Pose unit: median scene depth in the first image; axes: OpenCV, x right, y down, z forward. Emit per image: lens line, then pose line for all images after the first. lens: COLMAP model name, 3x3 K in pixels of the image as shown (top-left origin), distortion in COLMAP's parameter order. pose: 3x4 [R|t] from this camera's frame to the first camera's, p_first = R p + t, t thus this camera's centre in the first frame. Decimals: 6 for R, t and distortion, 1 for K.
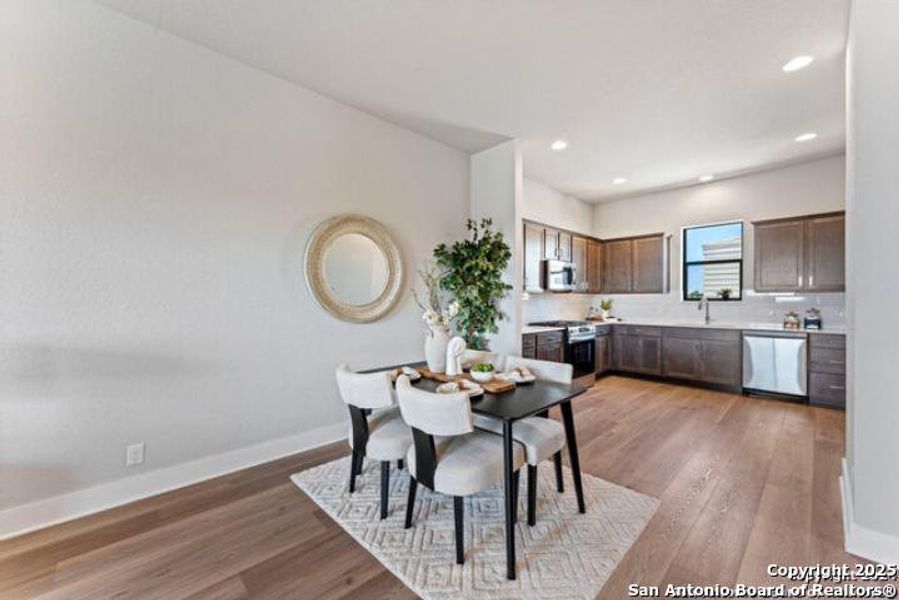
lens RADIAL K [[357.3, 0, 449.5], [0, 357.3, 300.0], [0, 0, 1]] dist [0.000089, -0.000048]
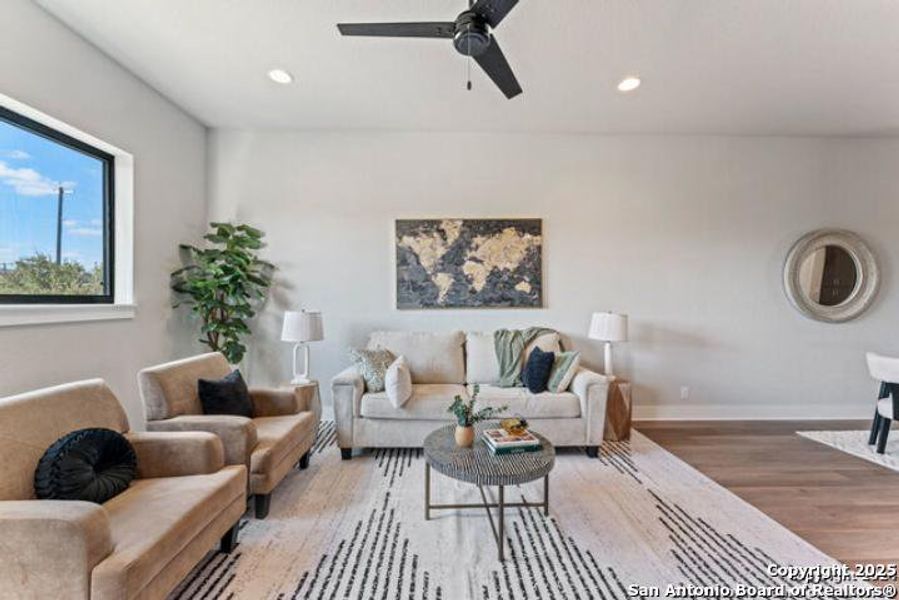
lens RADIAL K [[355.5, 0, 450.5], [0, 355.5, 302.0], [0, 0, 1]] dist [0.000120, 0.000037]
pose [[0.738833, 0.005408, -0.673867, -0.258936], [-0.004671, 0.999985, 0.002904, 0.000609], [0.673873, 0.001002, 0.738847, -0.452605]]
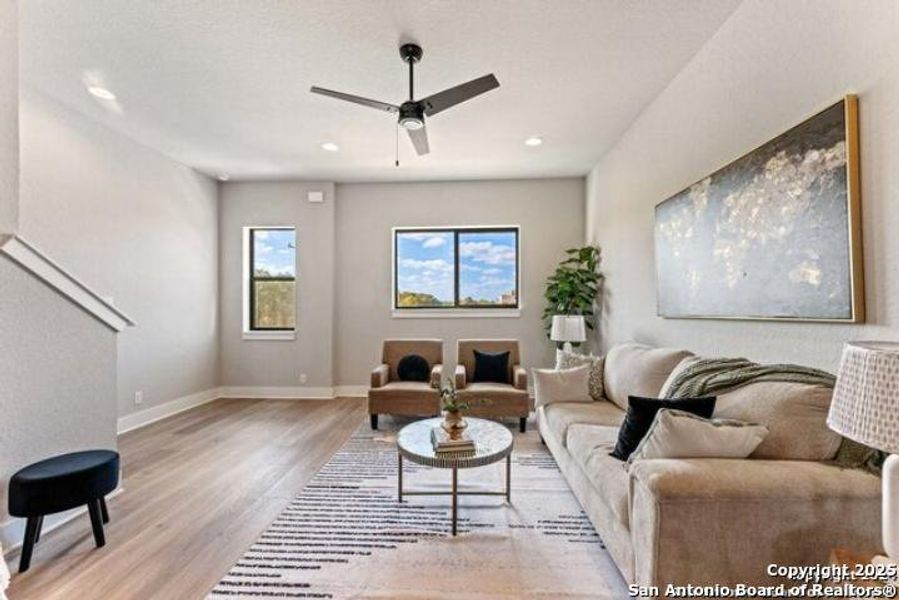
lens RADIAL K [[363.1, 0, 449.6], [0, 363.1, 303.2], [0, 0, 1]] dist [-0.000479, -0.000020]
pose [[-0.726561, -0.008791, -0.687046, -0.175879], [-0.002480, 0.999945, -0.010171, 0.002117], [0.687097, -0.005686, -0.726543, 0.221895]]
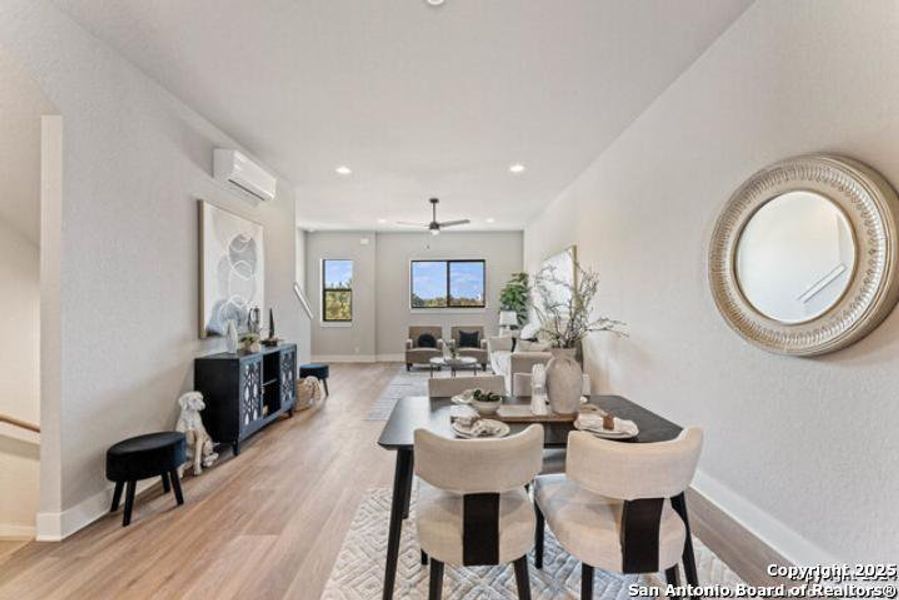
lens RADIAL K [[355.5, 0, 450.5], [0, 355.5, 302.0], [0, 0, 1]] dist [0.000120, 0.000037]
pose [[-0.687357, -0.003253, -0.726313, 0.332369], [0.000811, 0.999986, -0.005246, -0.012106], [0.726320, -0.004195, -0.687344, 0.664269]]
